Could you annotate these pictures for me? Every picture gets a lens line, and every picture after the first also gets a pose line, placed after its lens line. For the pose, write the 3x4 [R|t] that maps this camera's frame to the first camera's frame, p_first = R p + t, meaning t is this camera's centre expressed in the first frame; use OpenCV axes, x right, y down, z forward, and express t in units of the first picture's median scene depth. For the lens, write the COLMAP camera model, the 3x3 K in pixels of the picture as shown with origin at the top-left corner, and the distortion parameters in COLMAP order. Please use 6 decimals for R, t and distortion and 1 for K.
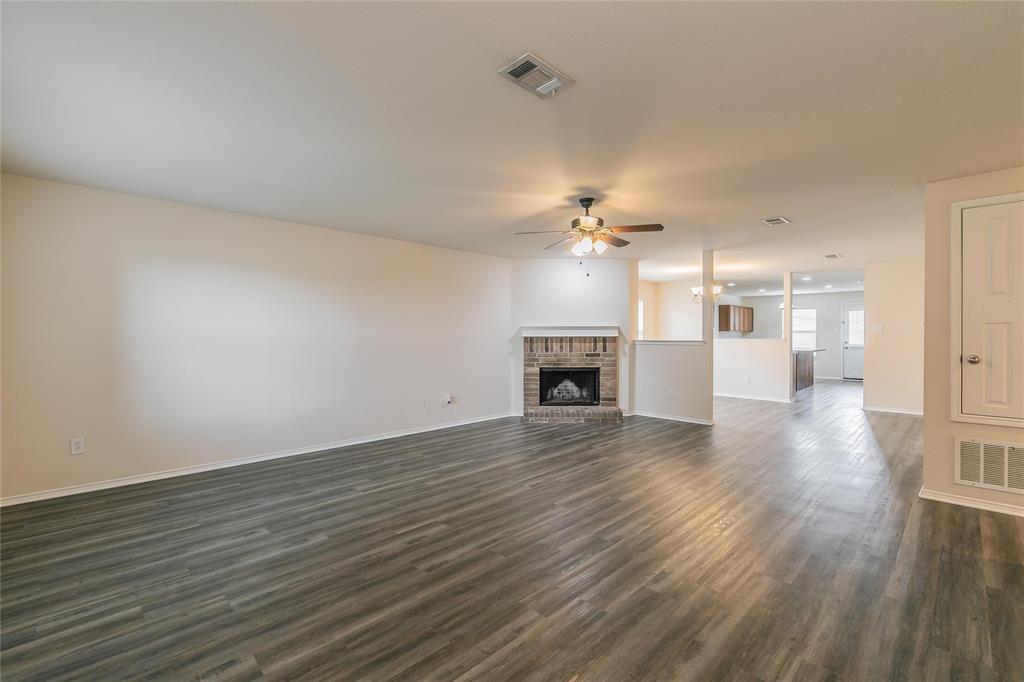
lens RADIAL K [[446.2, 0, 512.5], [0, 446.2, 335.0], [0, 0, 1]] dist [0.000088, -0.000175]
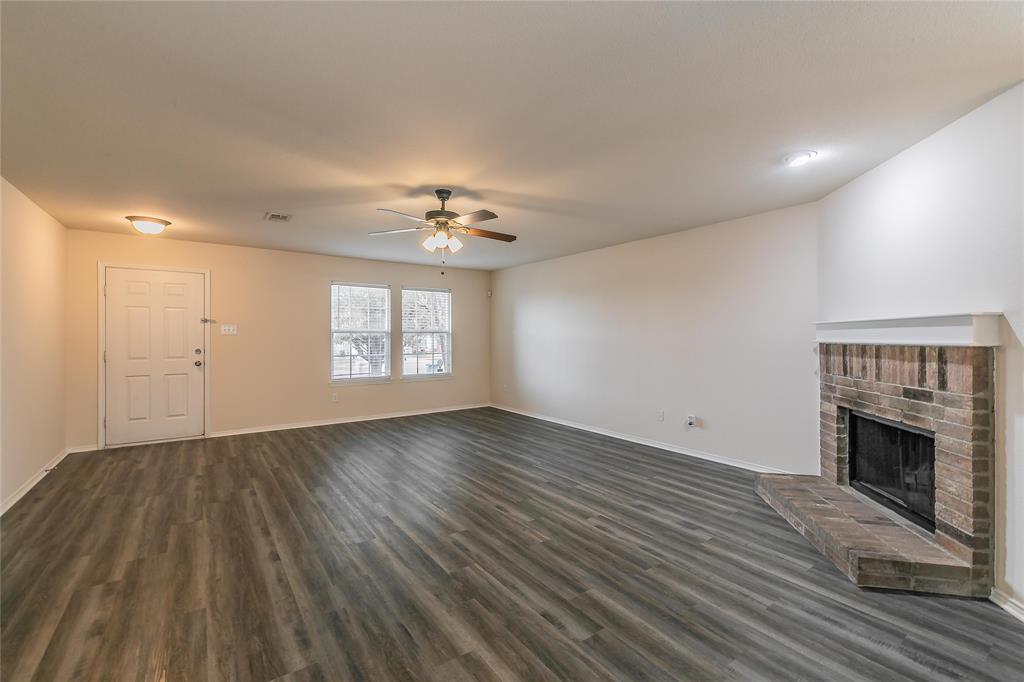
lens RADIAL K [[426.2, 0, 530.0], [0, 426.2, 338.9], [0, 0, 1]] dist [-0.002121, -0.000455]
pose [[-0.116850, 0.004795, -0.993138, 0.571796], [-0.002850, 0.999983, 0.005163, -0.002592], [0.993145, 0.003434, -0.116834, 0.720488]]
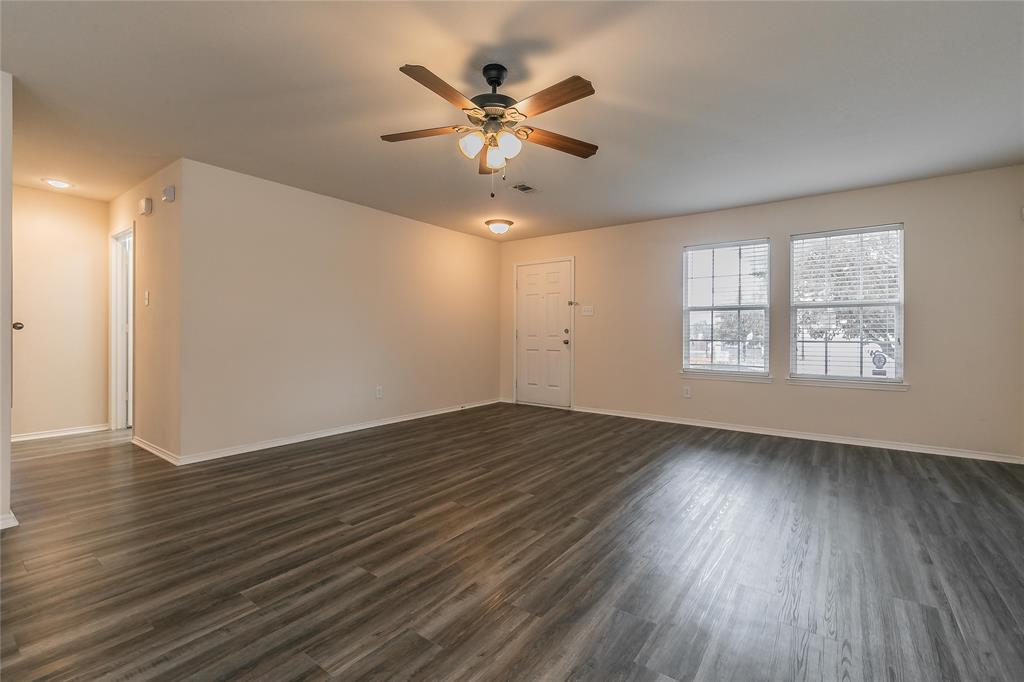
lens RADIAL K [[446.2, 0, 512.5], [0, 446.2, 335.0], [0, 0, 1]] dist [0.000088, -0.000175]
pose [[-0.985655, -0.004174, -0.168721, 0.136399], [-0.004893, 0.999981, 0.003845, 0.030668], [0.168702, 0.004615, -0.985656, 0.901662]]
